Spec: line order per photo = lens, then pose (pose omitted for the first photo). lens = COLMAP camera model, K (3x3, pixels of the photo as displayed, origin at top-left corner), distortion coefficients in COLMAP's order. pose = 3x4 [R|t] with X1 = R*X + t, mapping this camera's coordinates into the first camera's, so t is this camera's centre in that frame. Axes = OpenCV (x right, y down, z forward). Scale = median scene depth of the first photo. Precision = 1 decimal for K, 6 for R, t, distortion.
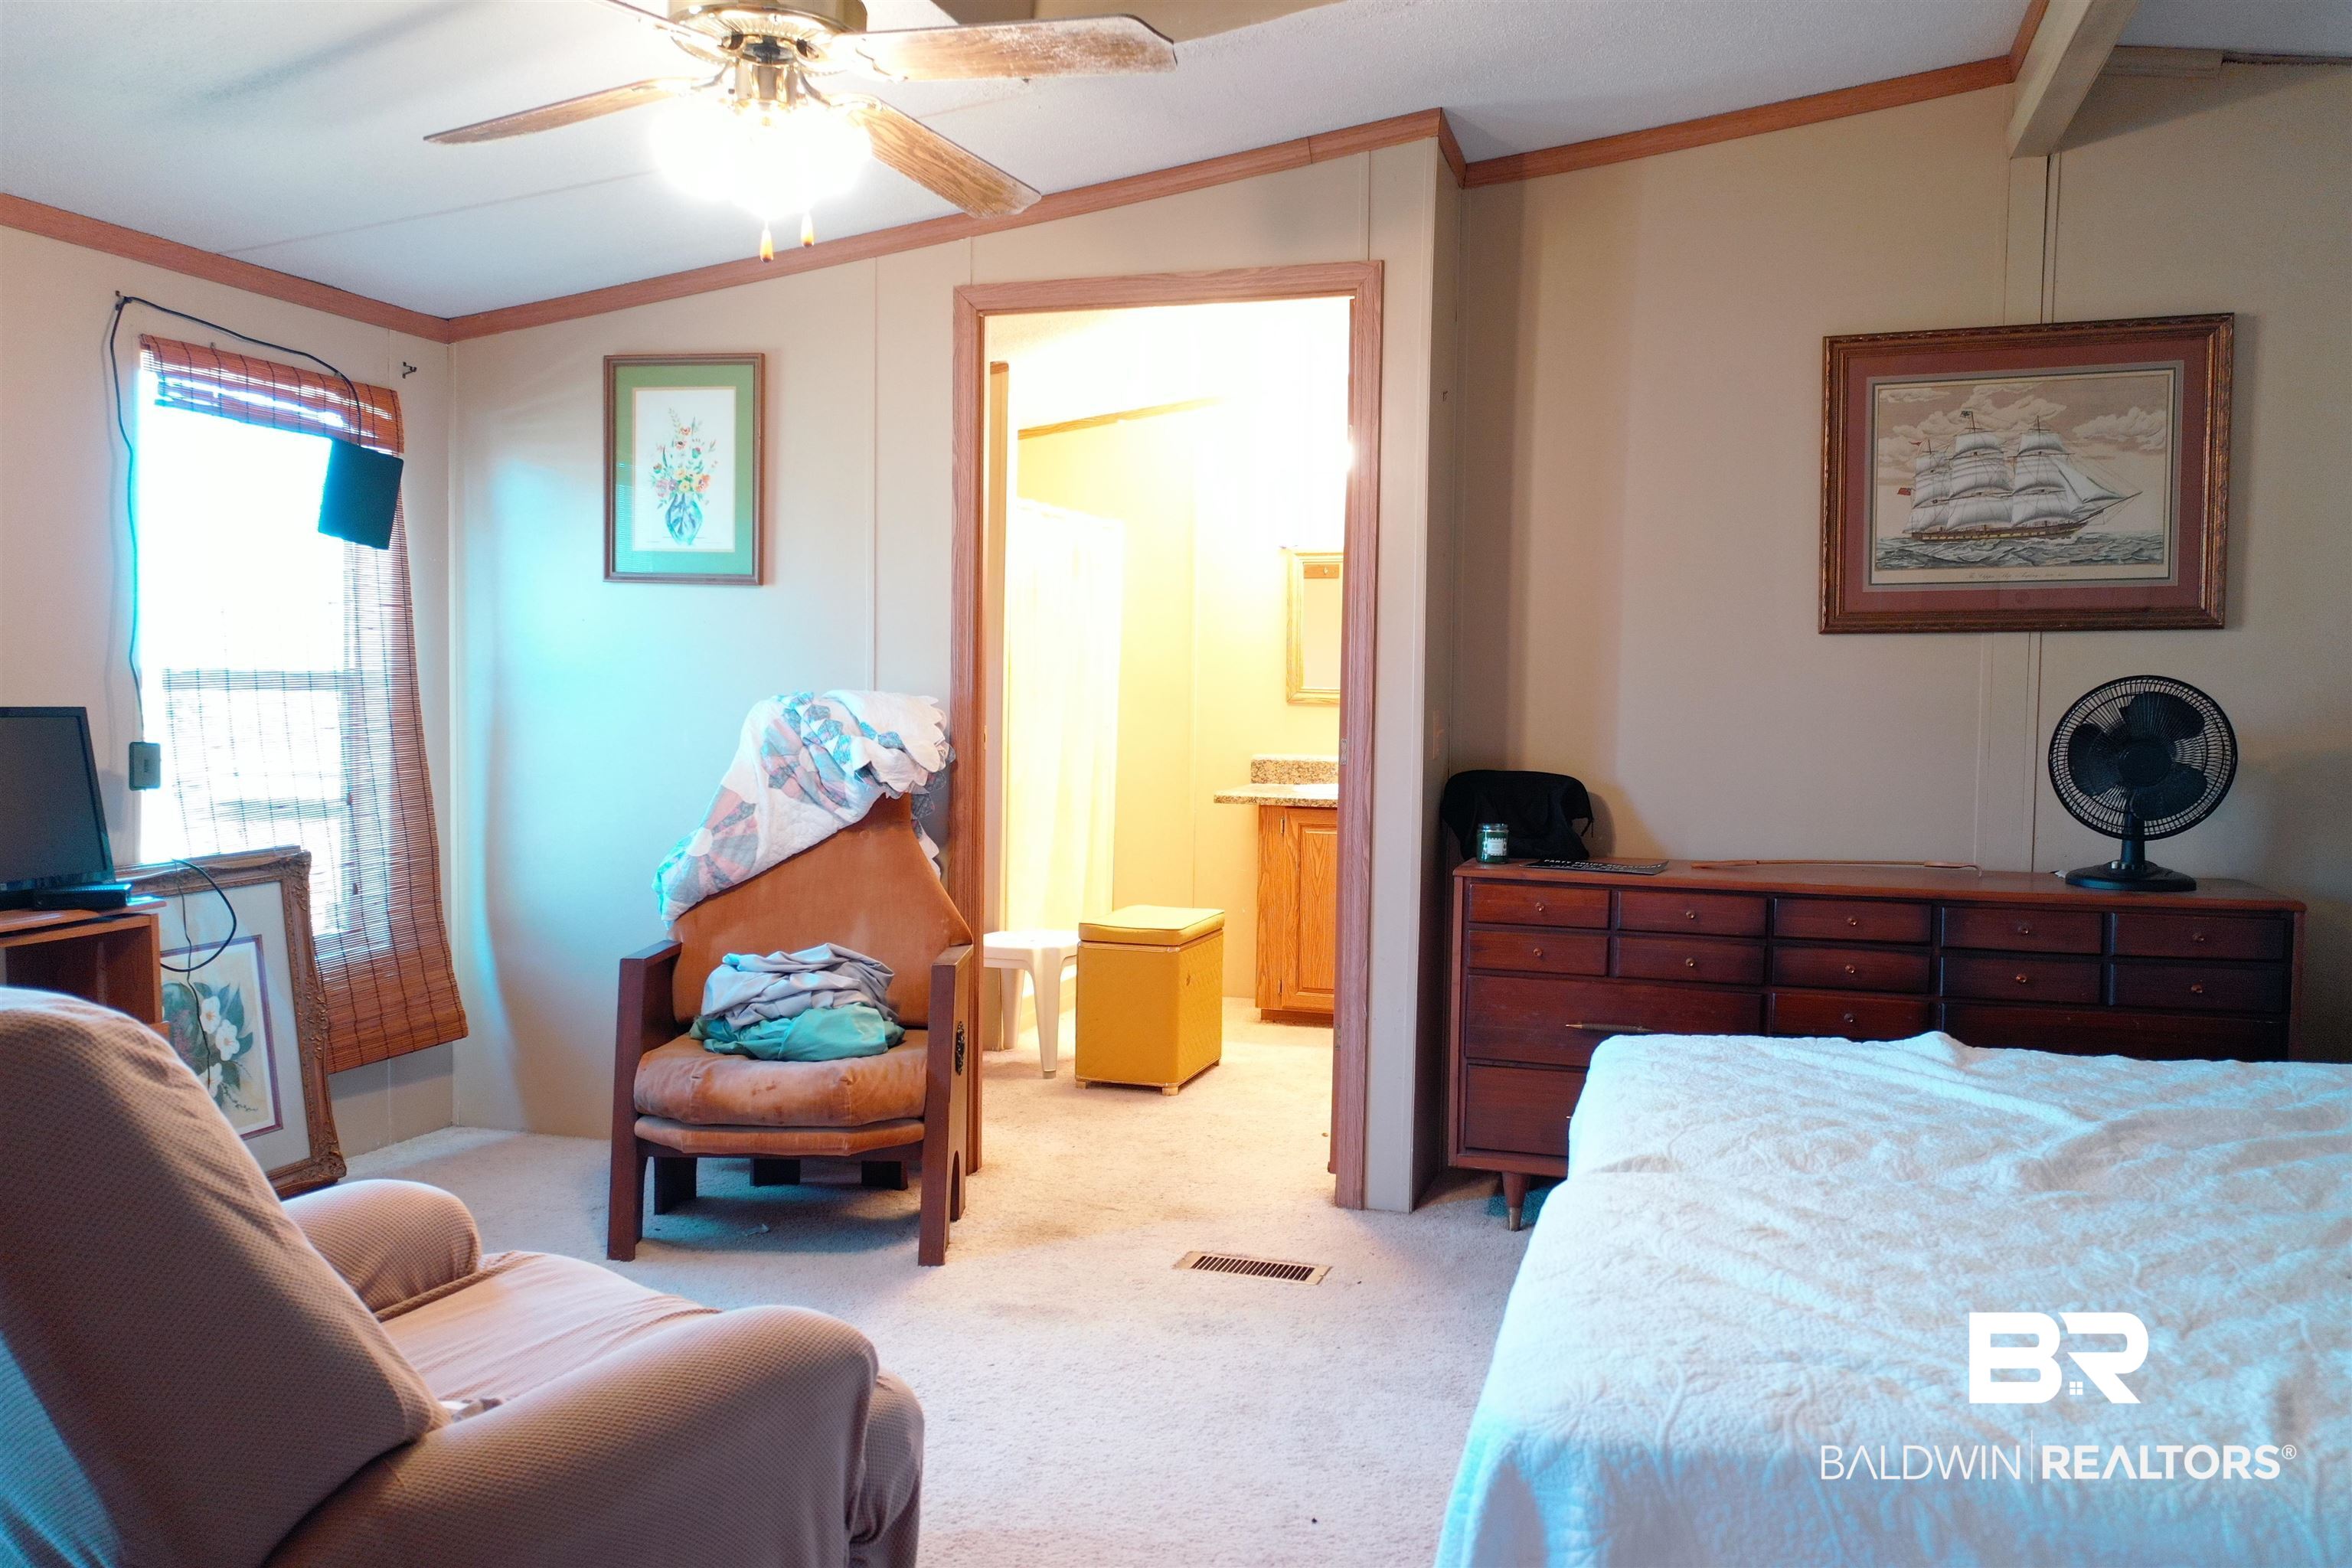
lens RADIAL K [[1895.5, 0, 1172.0], [0, 1895.5, 788.2], [0, 0, 1]] dist [0.007794, 0.000440]
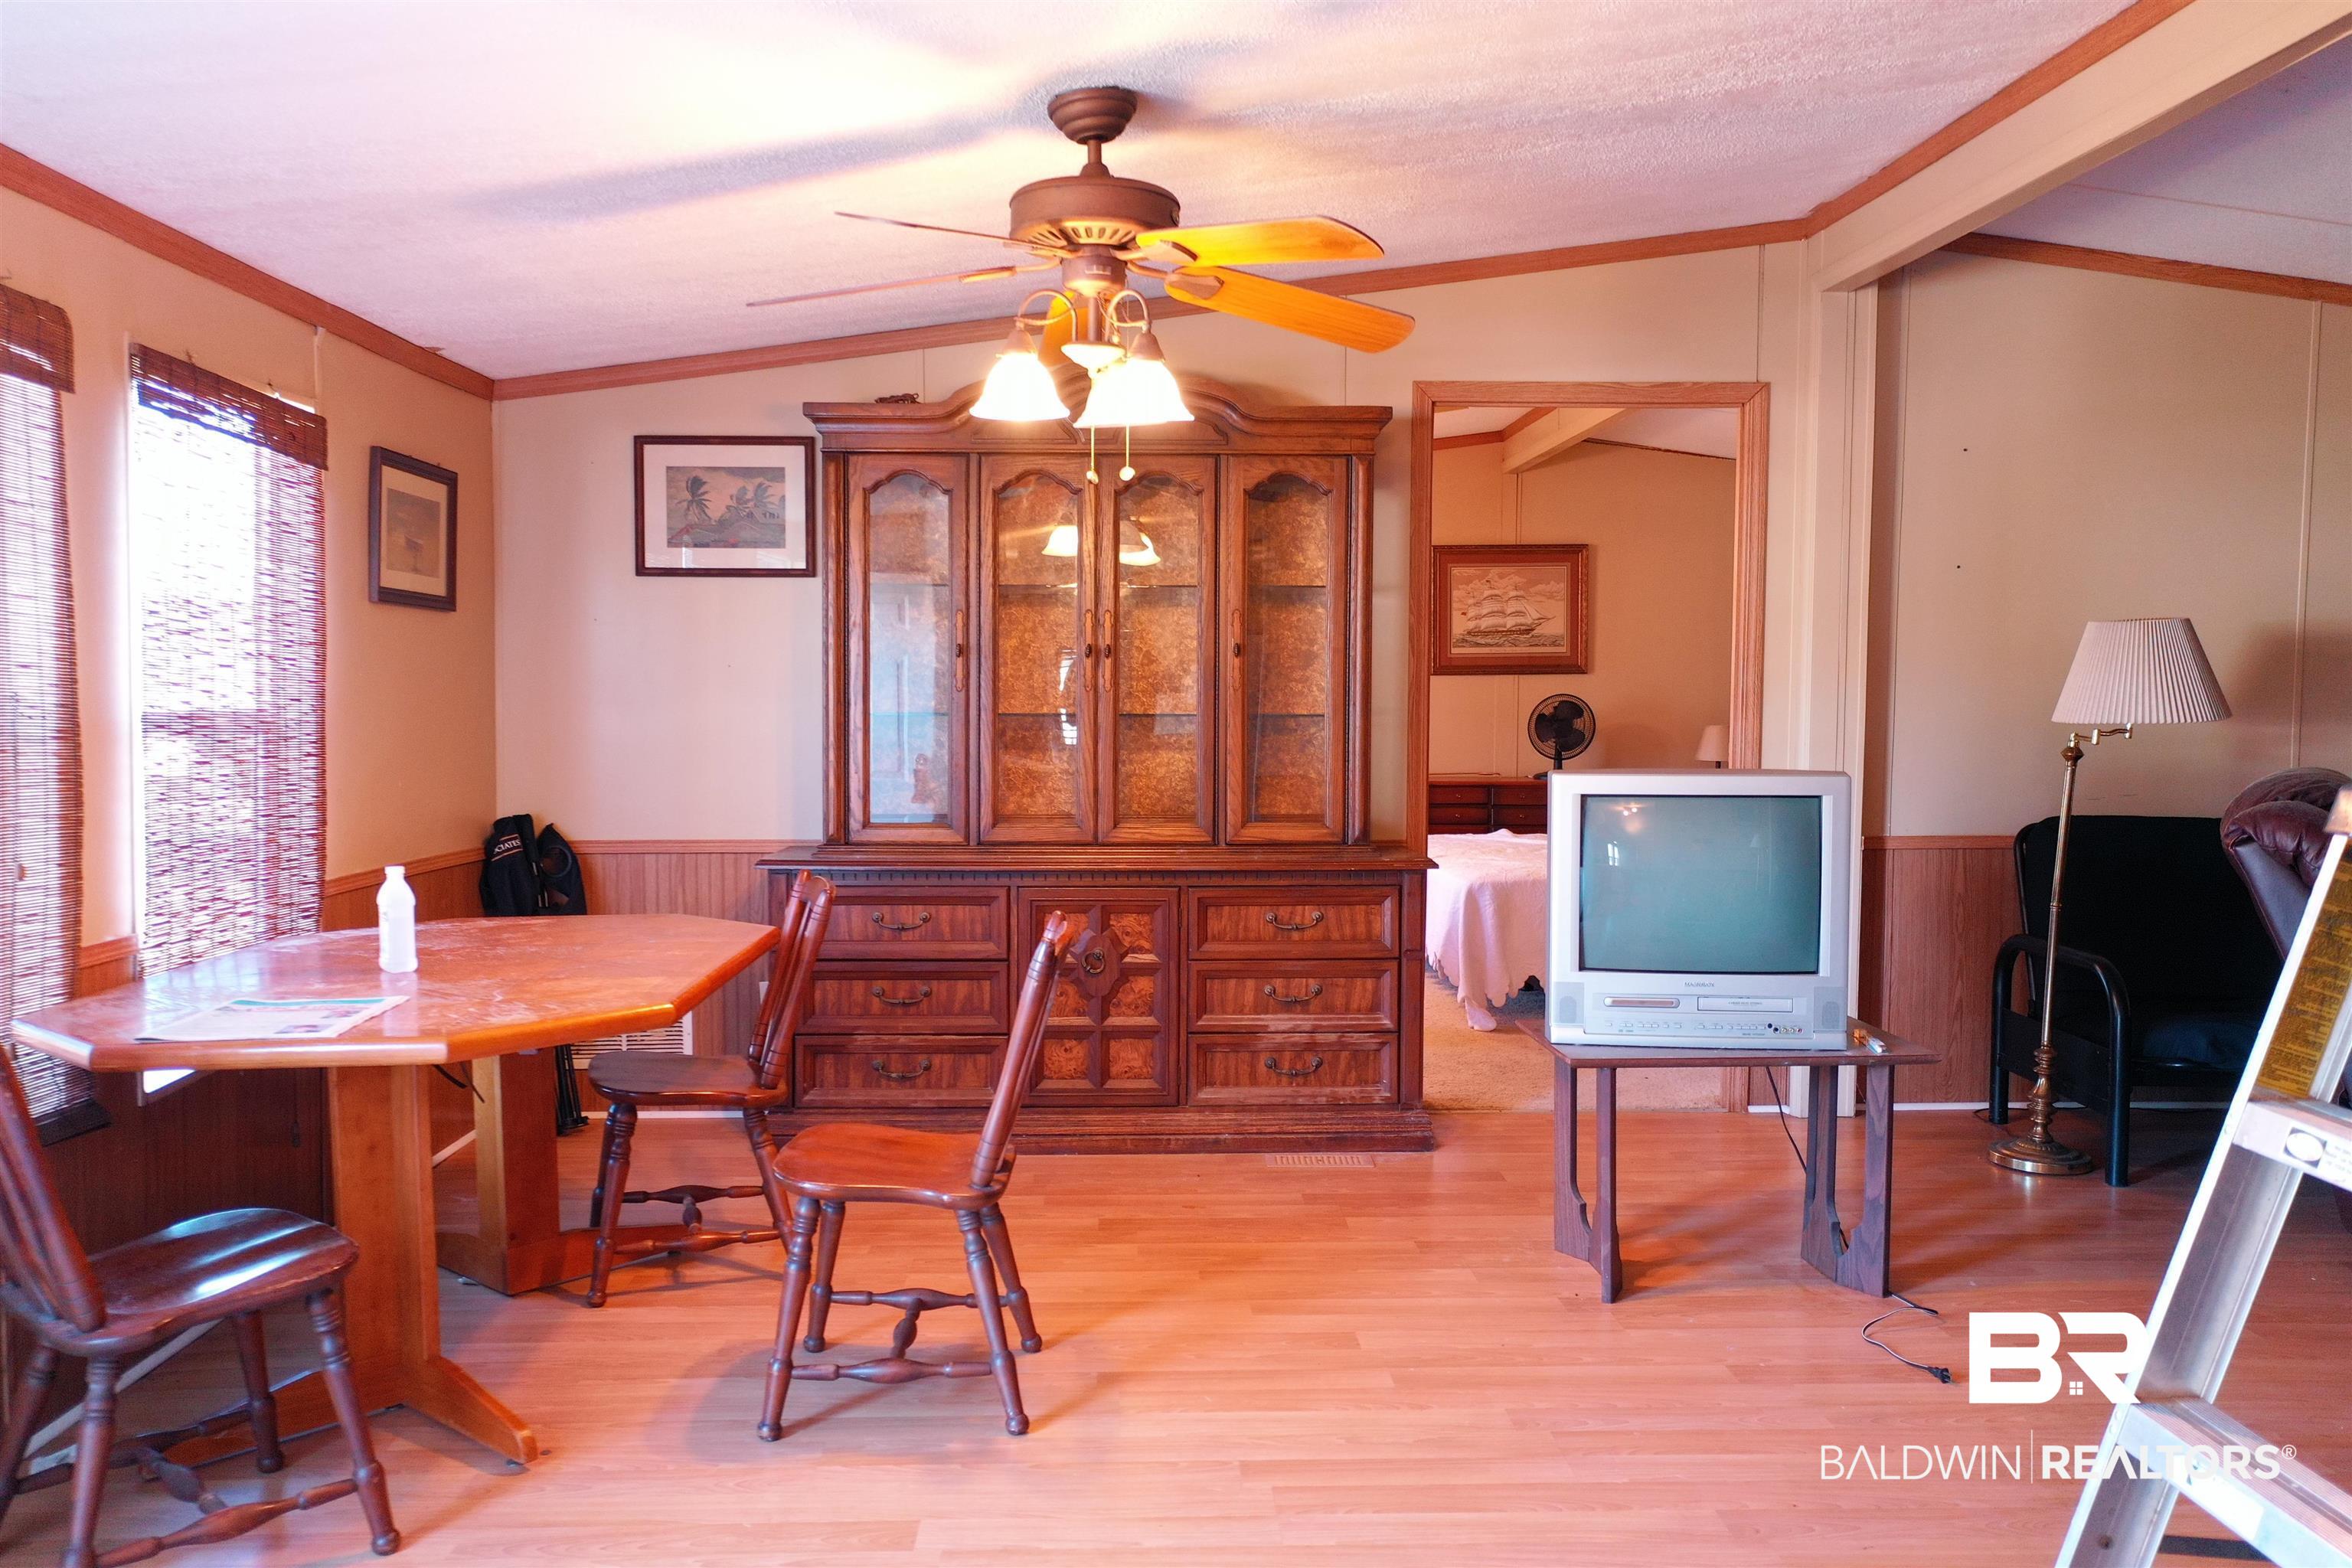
lens RADIAL K [[1895.5, 0, 1185.2], [0, 1895.5, 780.3], [0, 0, 1]] dist [0.007794, 0.000440]
pose [[0.944849, -0.020957, 0.326836, -0.708083], [0.023347, 0.999722, -0.003392, 0.047367], [-0.326674, 0.010836, 0.945075, -1.091176]]
